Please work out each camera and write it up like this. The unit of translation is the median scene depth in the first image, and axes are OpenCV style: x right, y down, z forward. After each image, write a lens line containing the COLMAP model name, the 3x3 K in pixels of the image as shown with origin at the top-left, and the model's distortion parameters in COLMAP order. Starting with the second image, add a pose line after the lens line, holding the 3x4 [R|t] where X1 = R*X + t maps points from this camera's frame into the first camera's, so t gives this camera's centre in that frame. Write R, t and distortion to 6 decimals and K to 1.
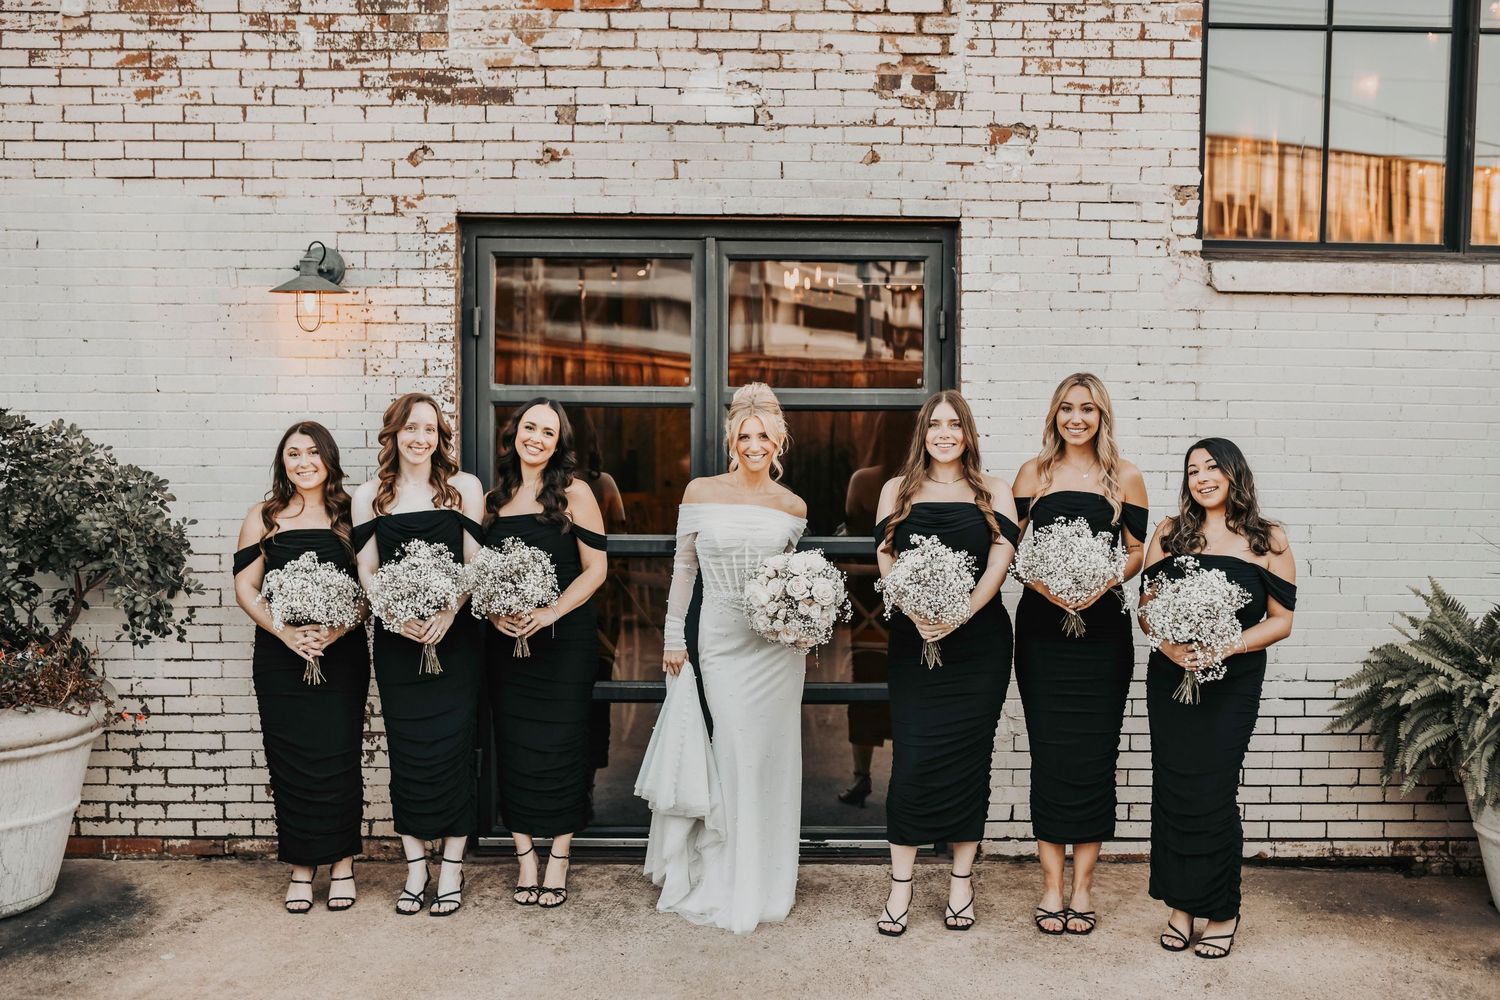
lens RADIAL K [[1458.9, 0, 750.0], [0, 1458.9, 500.0], [0, 0, 1]] dist [-0.065883, 0.099111]
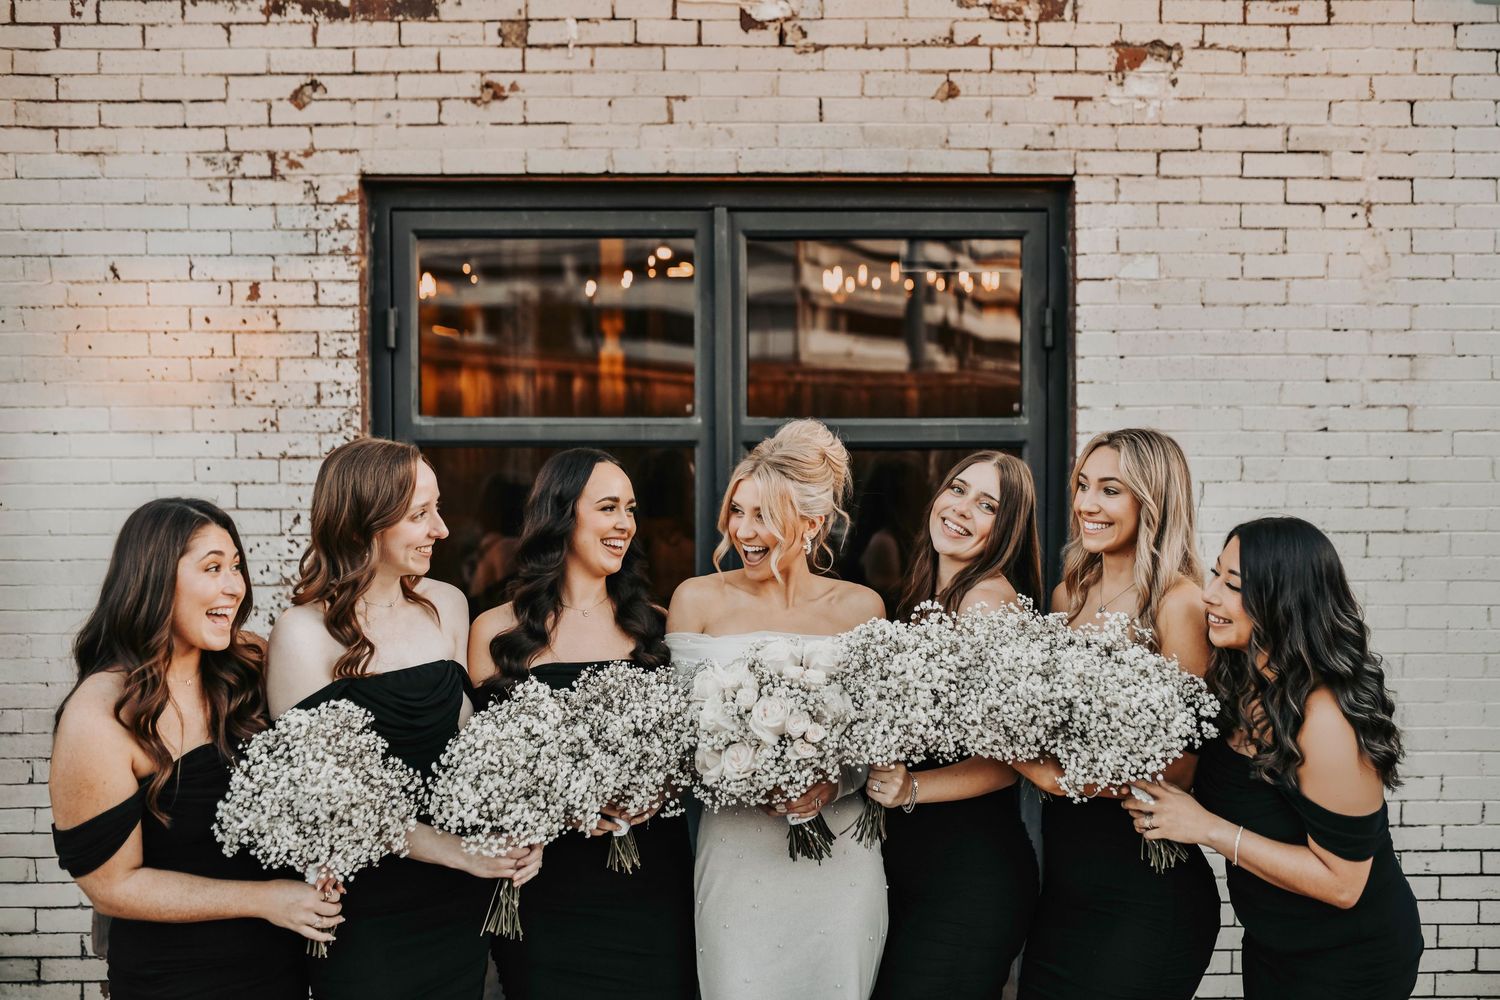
lens RADIAL K [[1482.4, 0, 780.3], [0, 1482.4, 502.6], [0, 0, 1]] dist [-0.070189, 0.108929]
pose [[0.999945, -0.007685, -0.007133, 0.006079], [0.007651, 0.999959, -0.004796, -0.033292], [0.007169, 0.004741, 0.999963, 0.286099]]
